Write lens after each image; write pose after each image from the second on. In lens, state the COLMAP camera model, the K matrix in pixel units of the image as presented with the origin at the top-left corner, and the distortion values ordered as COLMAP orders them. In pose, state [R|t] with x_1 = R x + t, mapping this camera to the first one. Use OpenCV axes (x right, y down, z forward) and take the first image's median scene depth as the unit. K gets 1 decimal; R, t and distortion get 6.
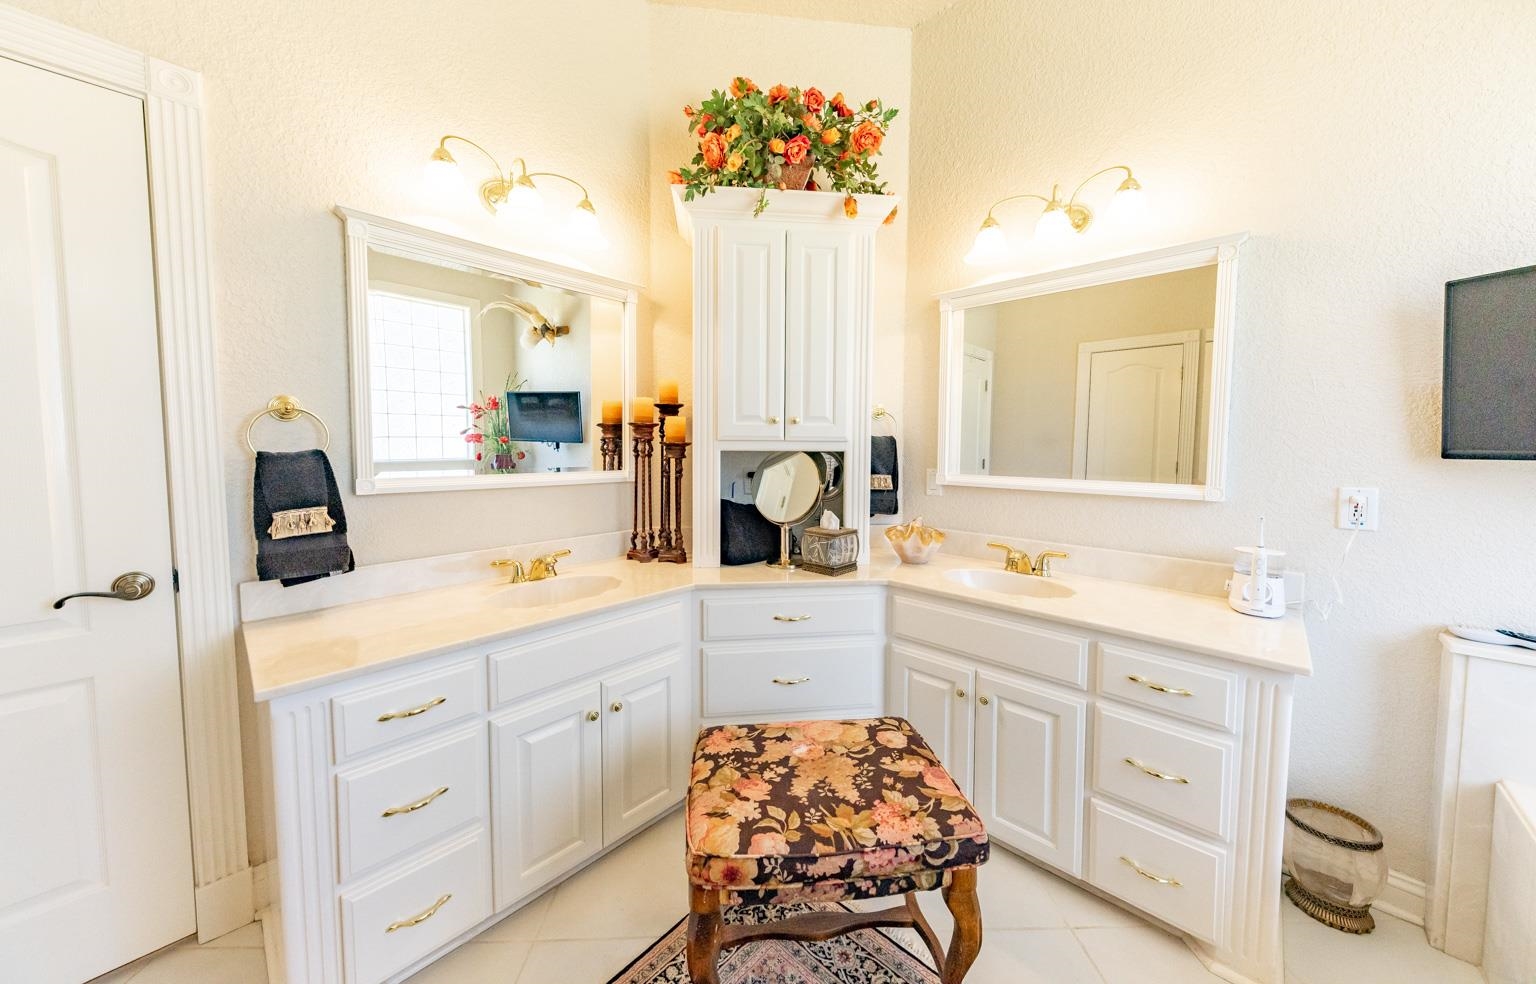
lens RADIAL K [[520.9, 0, 767.6], [0, 520.9, 470.1], [0, 0, 1]] dist [0.000670, -0.000005]
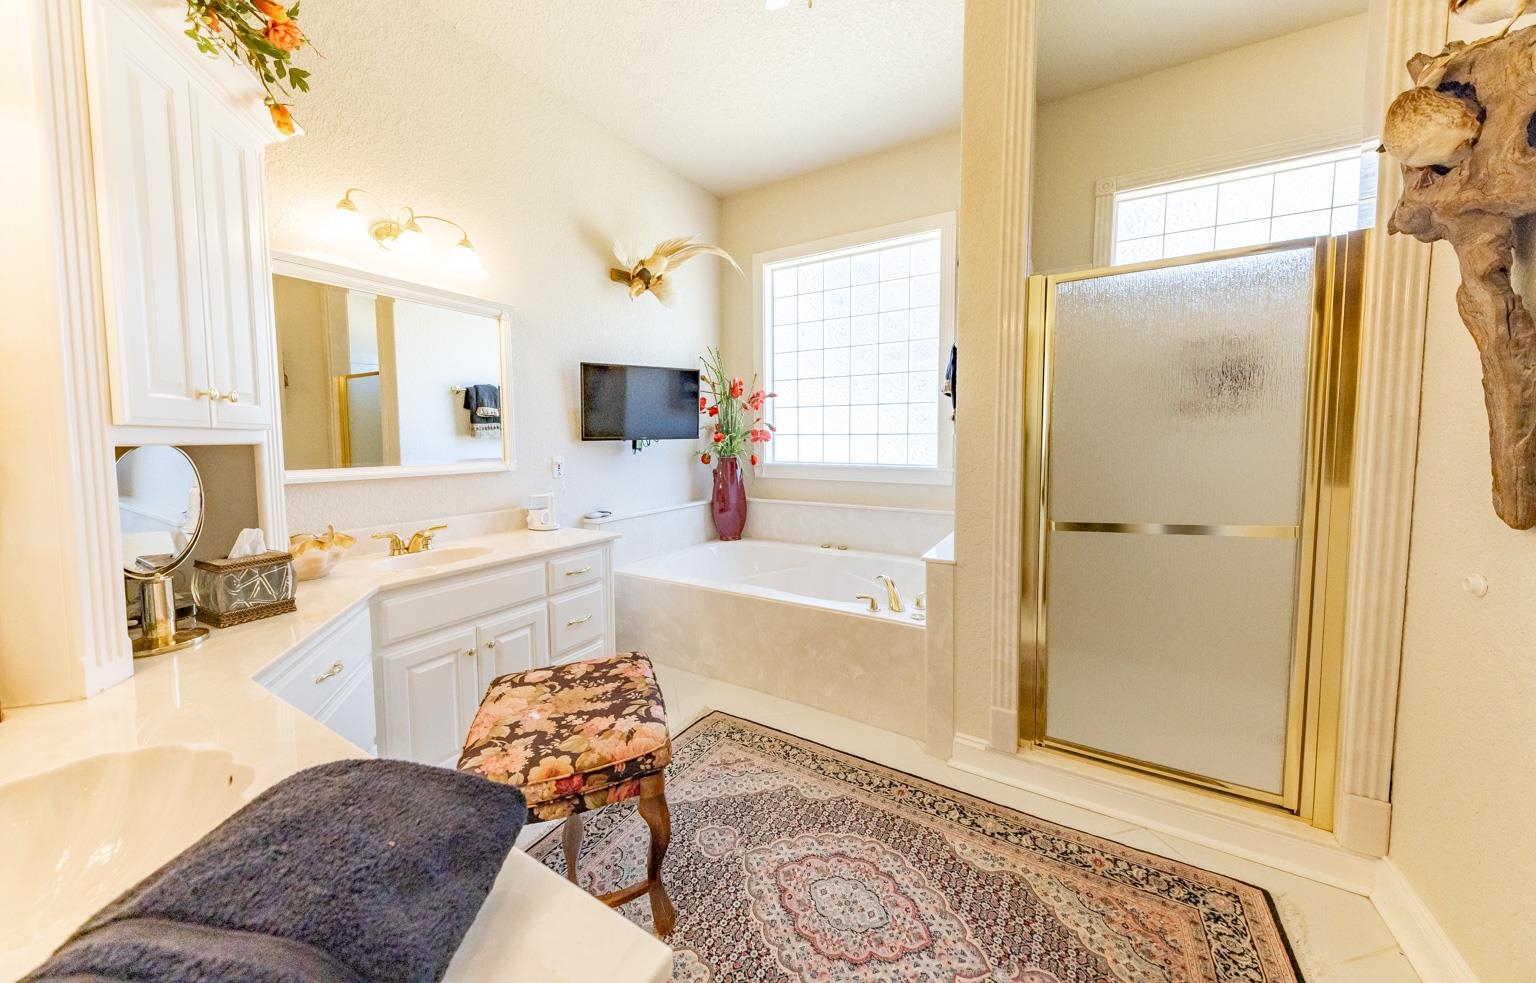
lens RADIAL K [[520.9, 0, 767.6], [0, 520.9, 469.6], [0, 0, 1]] dist [0.000670, -0.000005]
pose [[-0.227946, -0.063353, 0.971611, -1.144590], [0.055273, 0.995430, 0.077874, -0.031061], [-0.972104, 0.071455, -0.223402, 0.795057]]
